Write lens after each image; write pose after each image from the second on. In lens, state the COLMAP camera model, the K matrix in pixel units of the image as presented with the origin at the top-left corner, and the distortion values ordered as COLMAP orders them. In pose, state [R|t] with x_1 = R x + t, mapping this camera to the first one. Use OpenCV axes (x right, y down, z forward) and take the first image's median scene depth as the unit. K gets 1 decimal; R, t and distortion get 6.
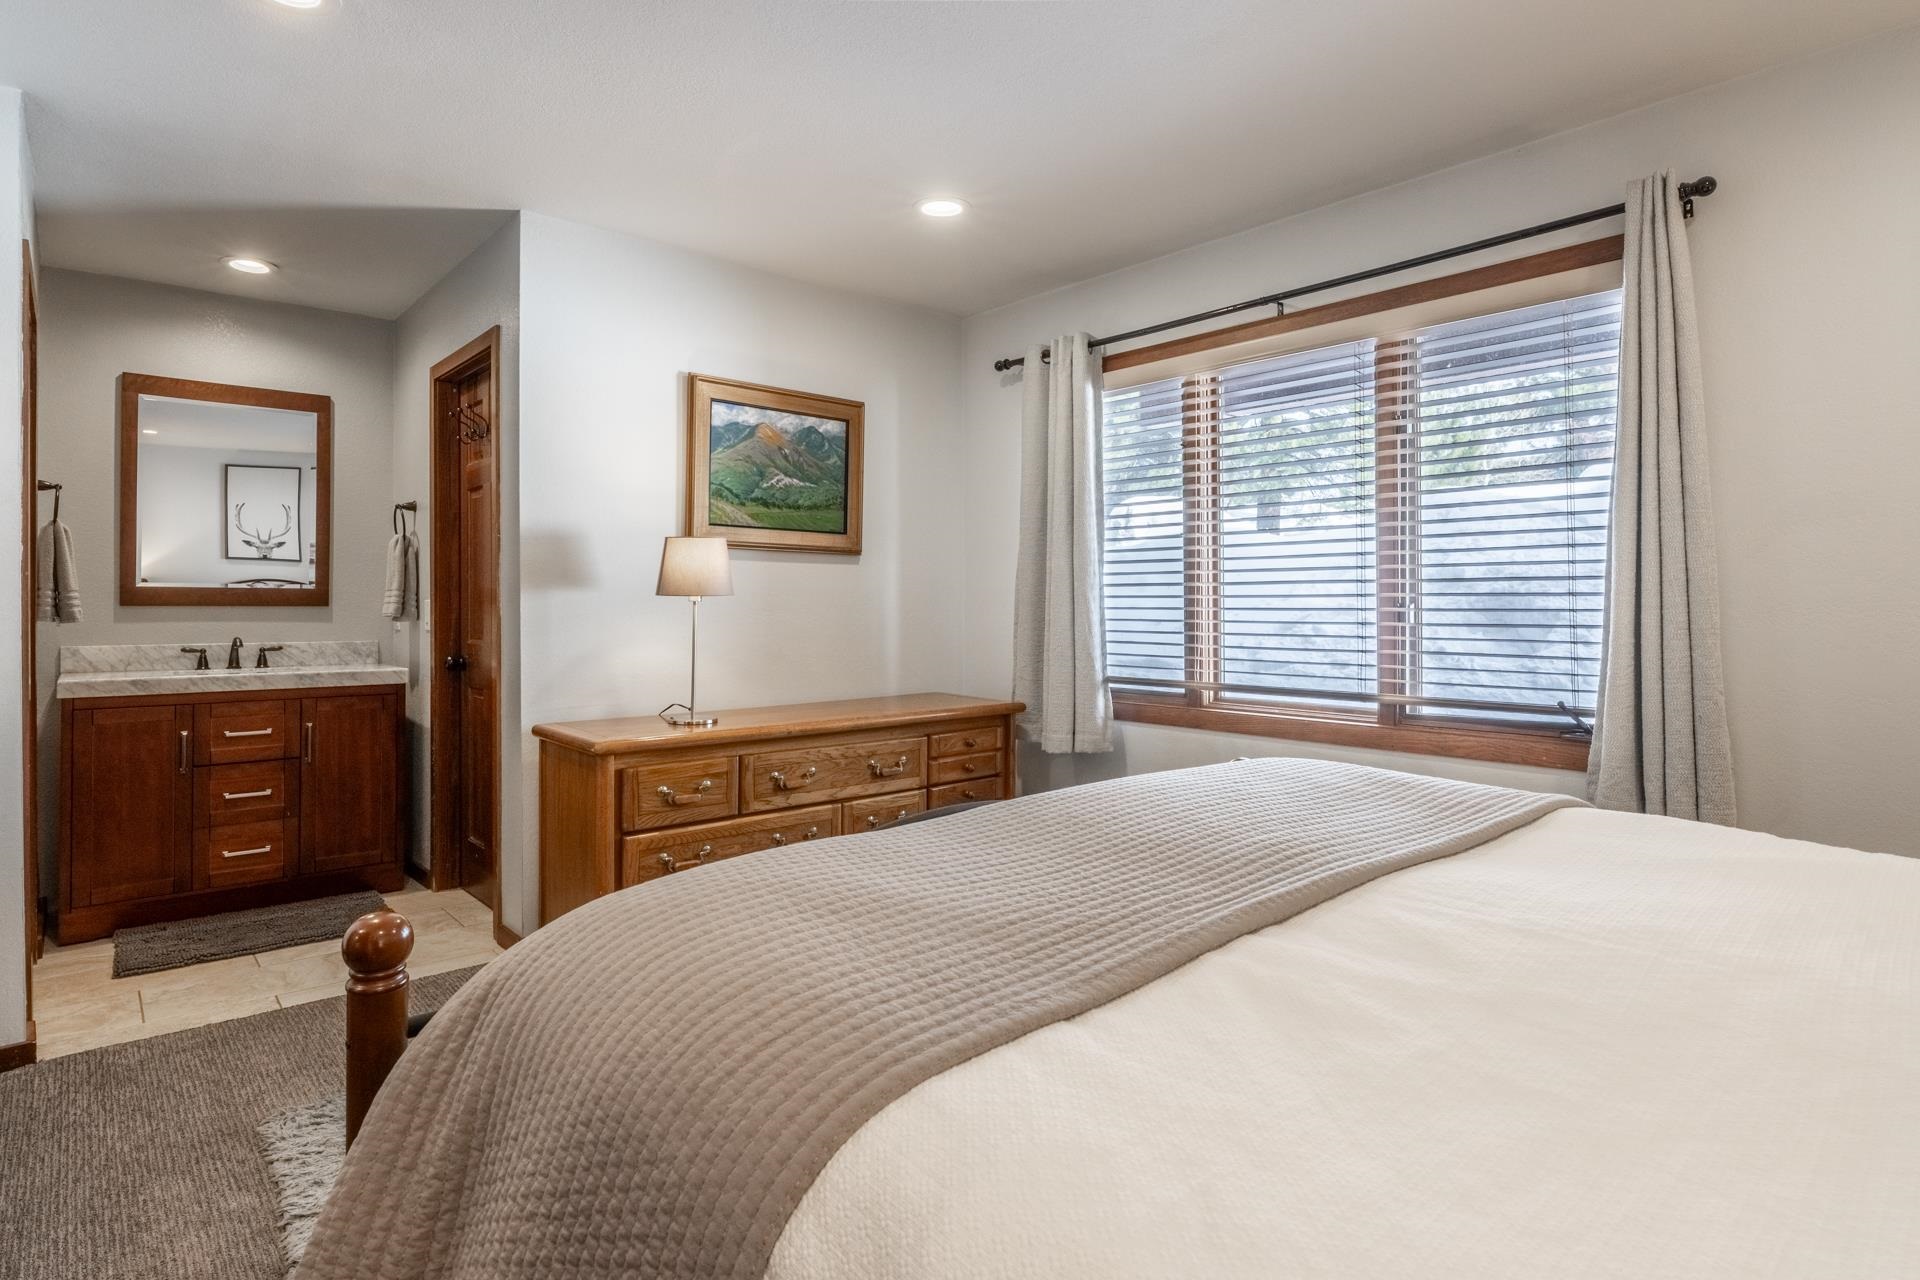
lens RADIAL K [[1025.8, 0, 926.6], [0, 1025.8, 586.1], [0, 0, 1]] dist [-0.002369, -0.000436]
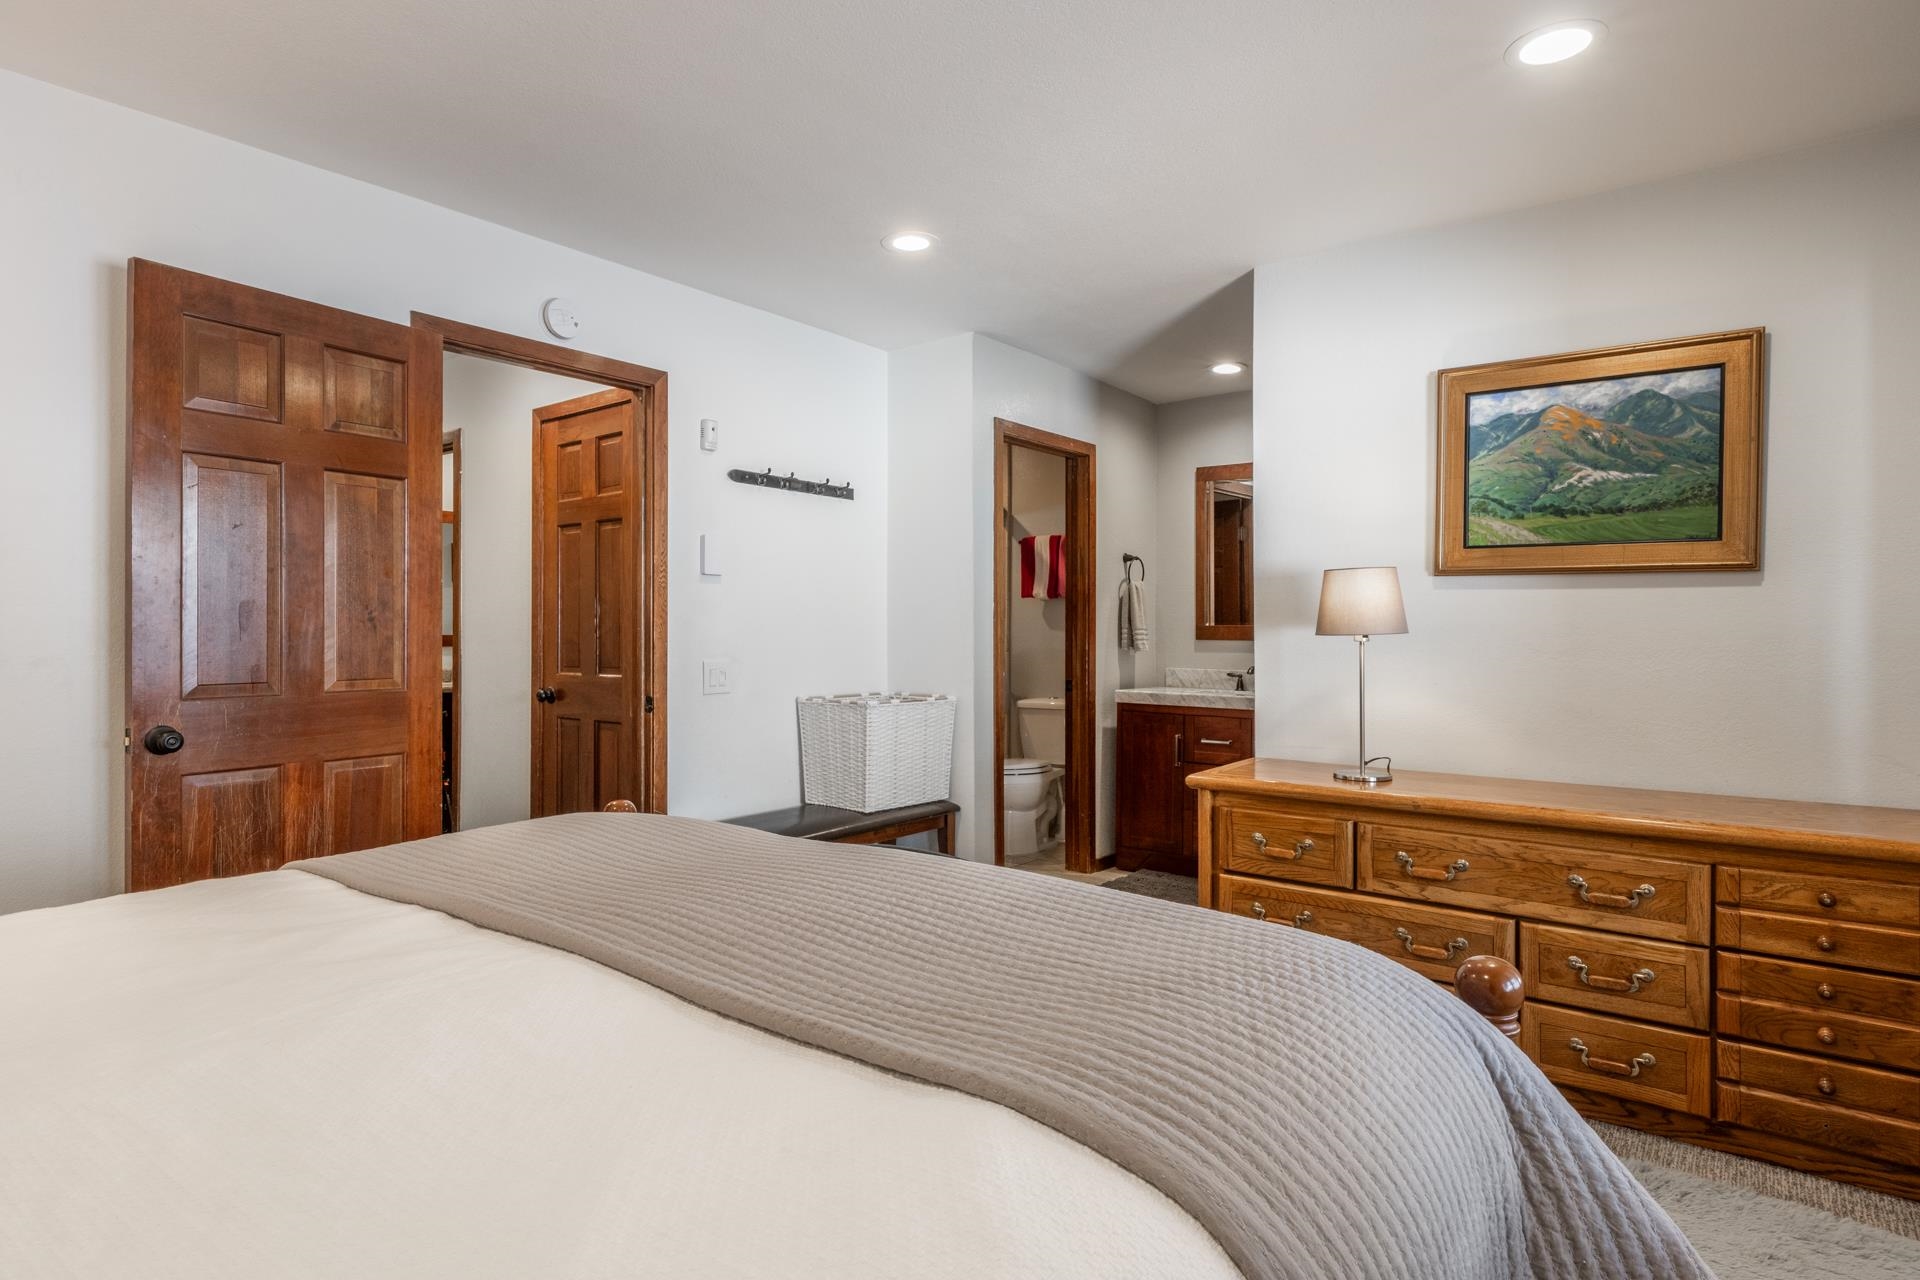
lens RADIAL K [[1024.0, 0, 942.0], [0, 1024.0, 635.0], [0, 0, 1]] dist [-0.001808, -0.000720]
pose [[0.189018, 0.005007, -0.981961, 0.501652], [0.010244, 0.999923, 0.007071, -0.000327], [0.981920, -0.011396, 0.188952, 0.423190]]
